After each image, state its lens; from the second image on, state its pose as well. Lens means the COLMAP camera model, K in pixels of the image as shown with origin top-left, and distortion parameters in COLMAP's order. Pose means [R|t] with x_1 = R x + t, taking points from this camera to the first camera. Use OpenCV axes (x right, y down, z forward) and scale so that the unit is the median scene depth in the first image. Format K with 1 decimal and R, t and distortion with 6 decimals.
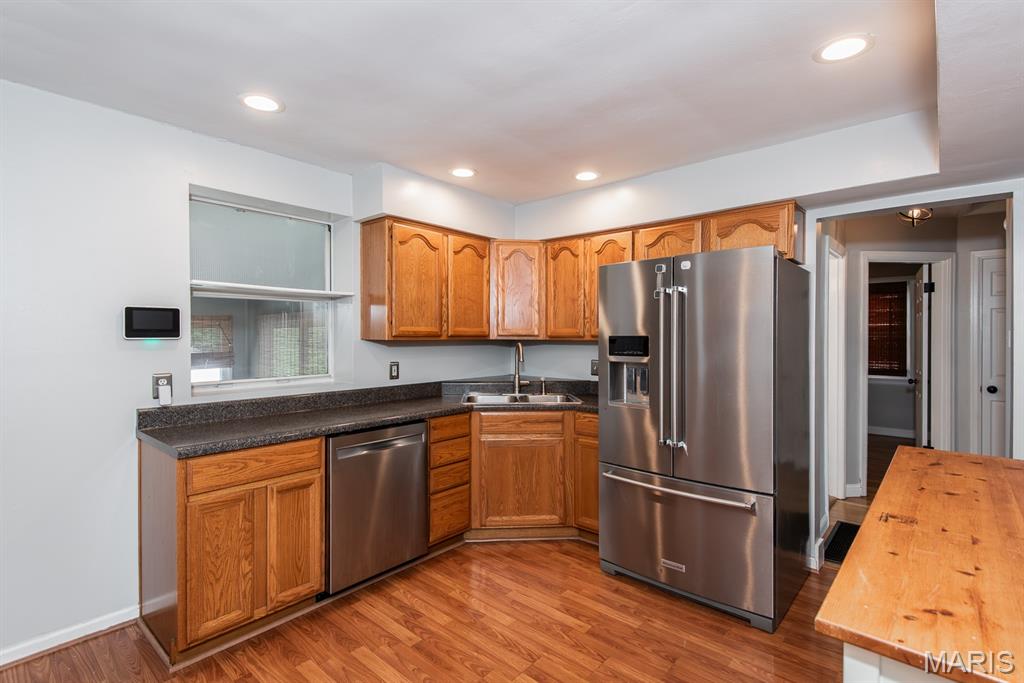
lens RADIAL K [[481.9, 0, 515.0], [0, 481.9, 339.8], [0, 0, 1]] dist [0.015345, -0.004750]
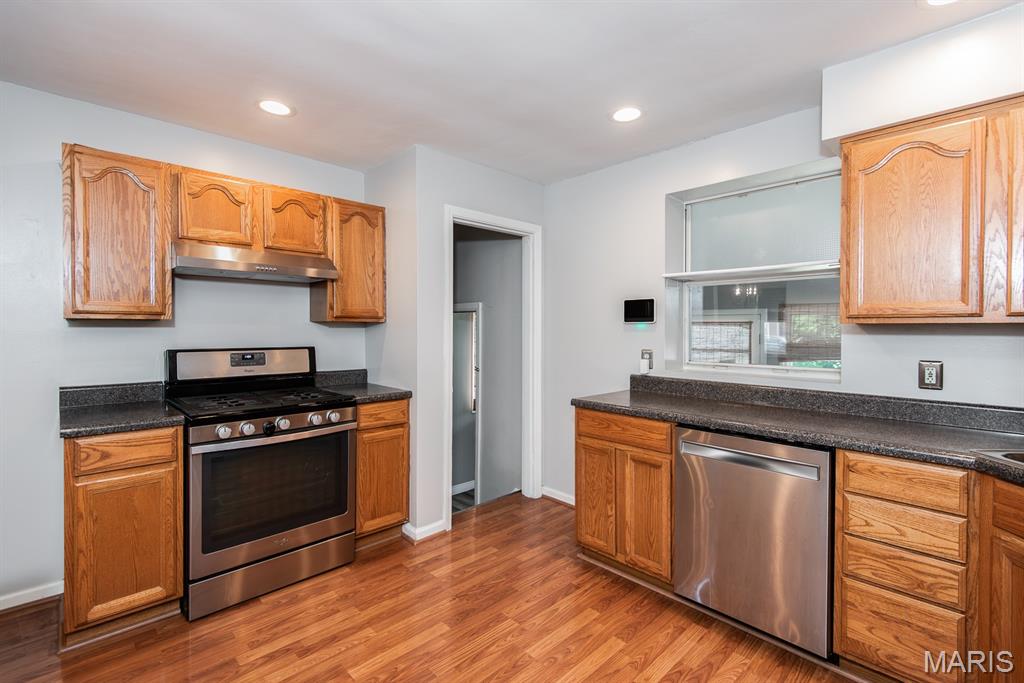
lens RADIAL K [[473.9, 0, 521.2], [0, 473.9, 331.7], [0, 0, 1]] dist [0.039665, -0.000491]
pose [[-0.067925, 0.012720, -0.997609, 0.578321], [-0.008892, 0.999871, 0.013354, 0.007835], [0.997651, 0.009778, -0.067804, 0.771895]]
